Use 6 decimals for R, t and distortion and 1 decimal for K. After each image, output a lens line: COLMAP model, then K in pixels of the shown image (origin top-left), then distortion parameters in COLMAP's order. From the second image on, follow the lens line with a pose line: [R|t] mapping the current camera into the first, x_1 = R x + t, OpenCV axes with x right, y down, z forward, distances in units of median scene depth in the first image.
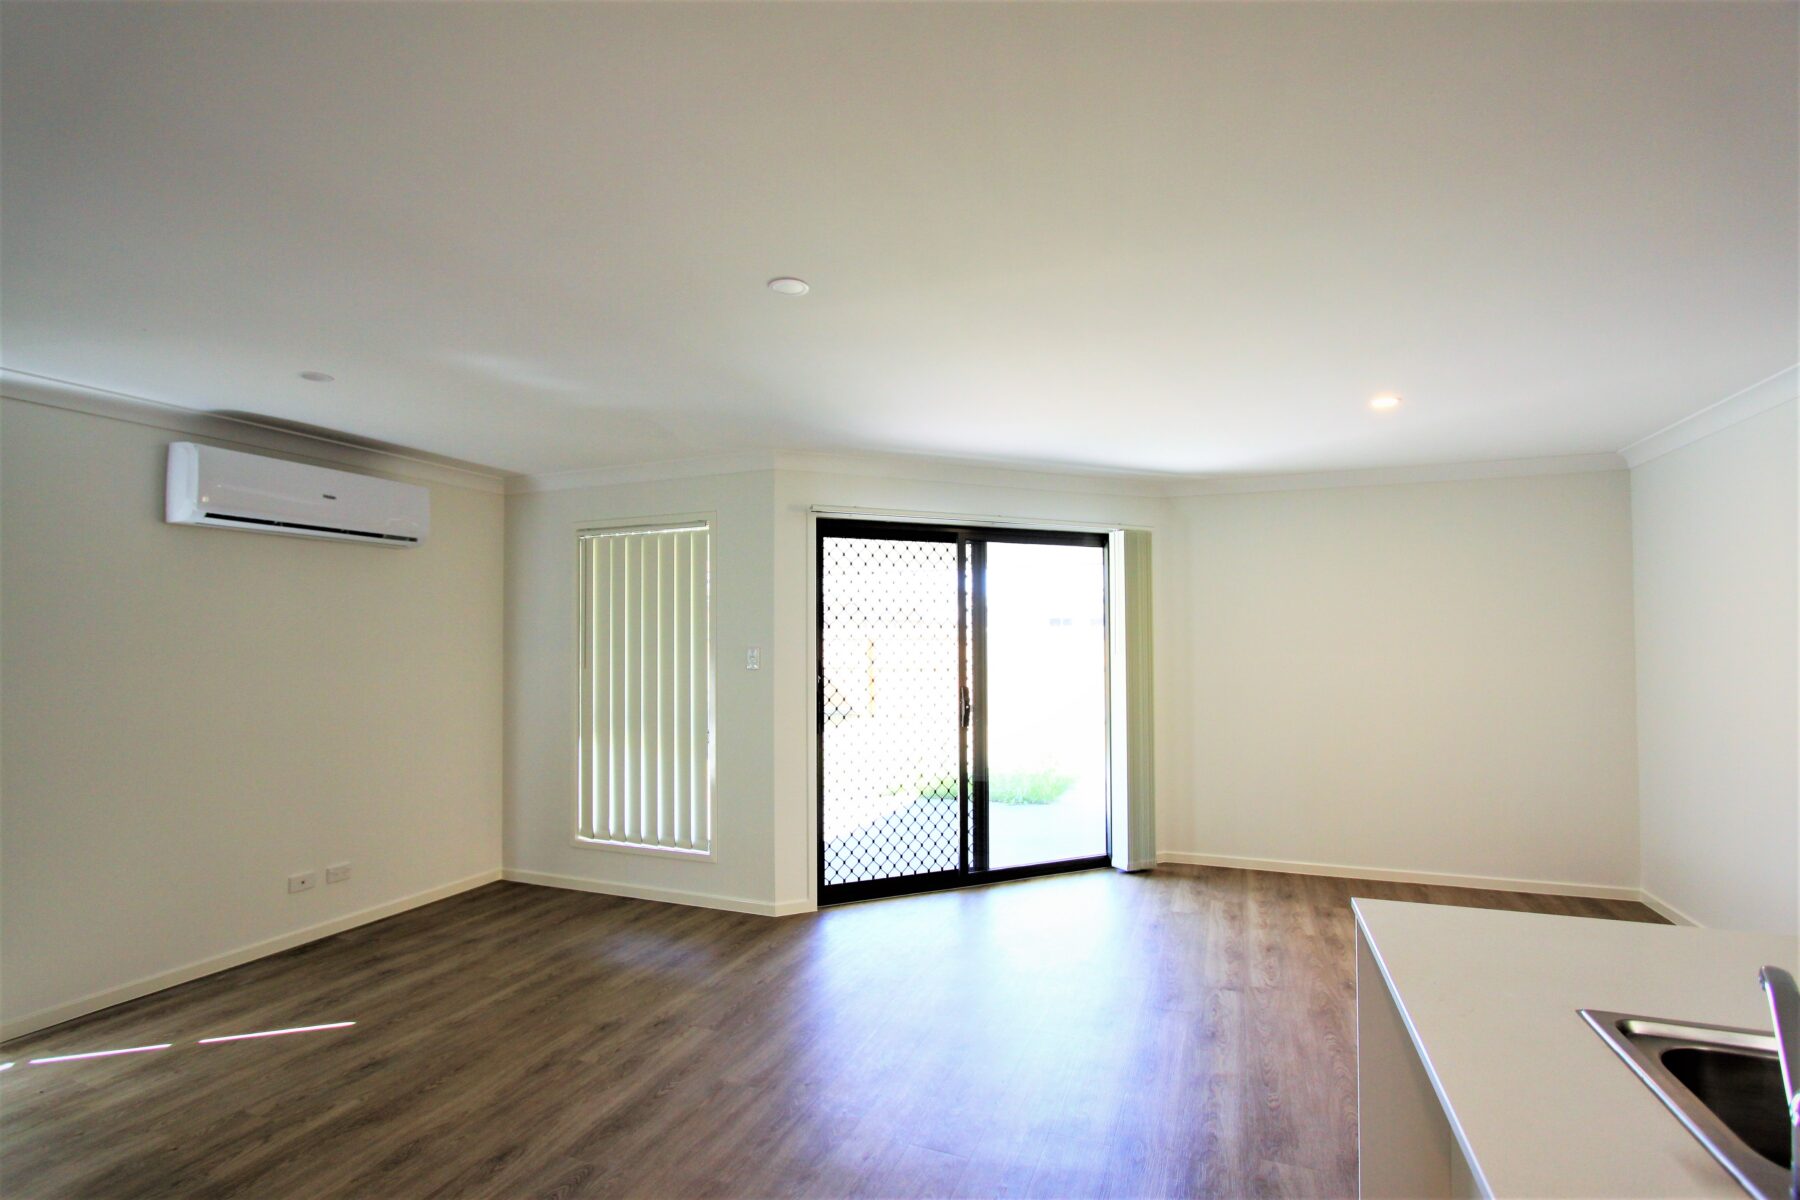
lens RADIAL K [[829.2, 0, 903.0], [0, 829.2, 608.0], [0, 0, 1]] dist [-0.011366, -0.000770]
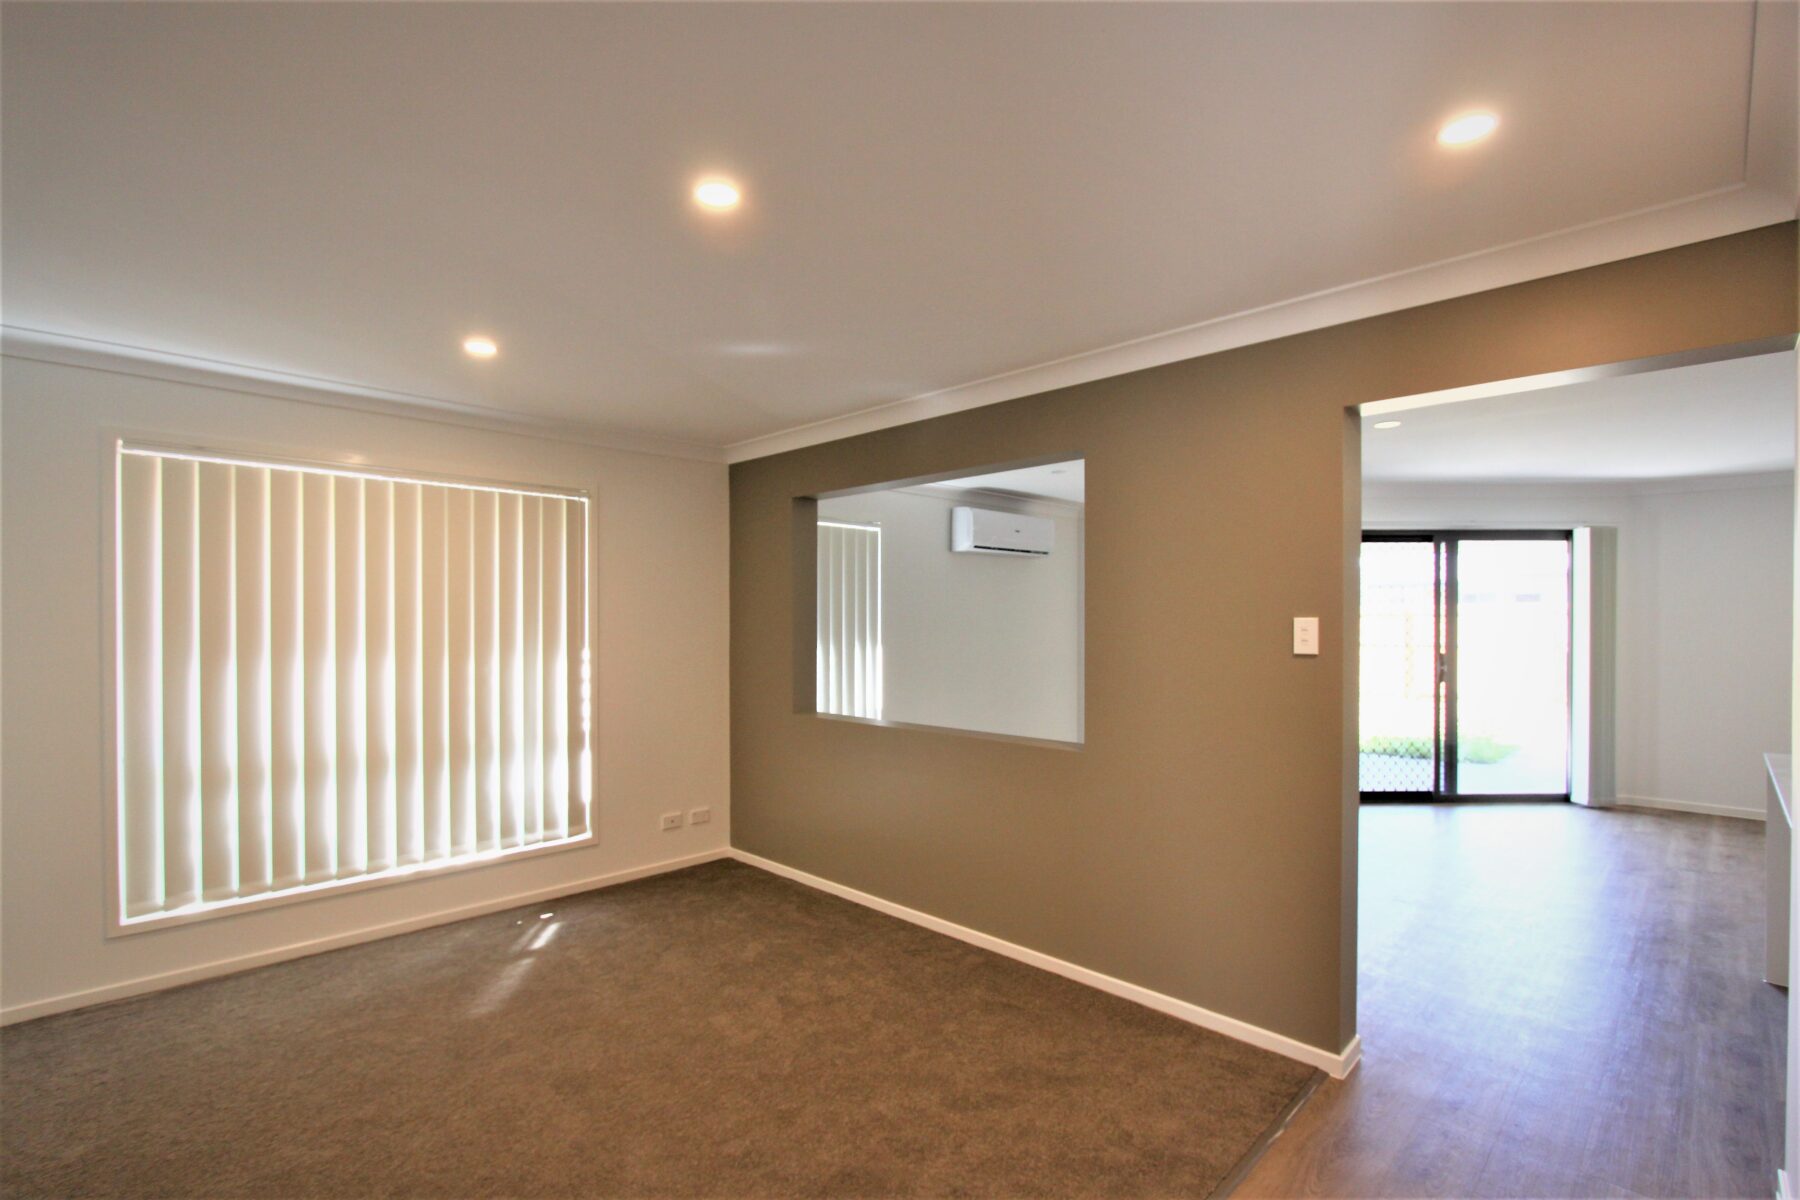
lens RADIAL K [[829.2, 0, 916.9], [0, 829.2, 615.8], [0, 0, 1]] dist [-0.011366, -0.000770]
pose [[0.922833, 0.000128, -0.385201, -0.181969], [0.013389, 0.999385, 0.032407, -0.014792], [0.384968, -0.035063, 0.922264, -0.508461]]
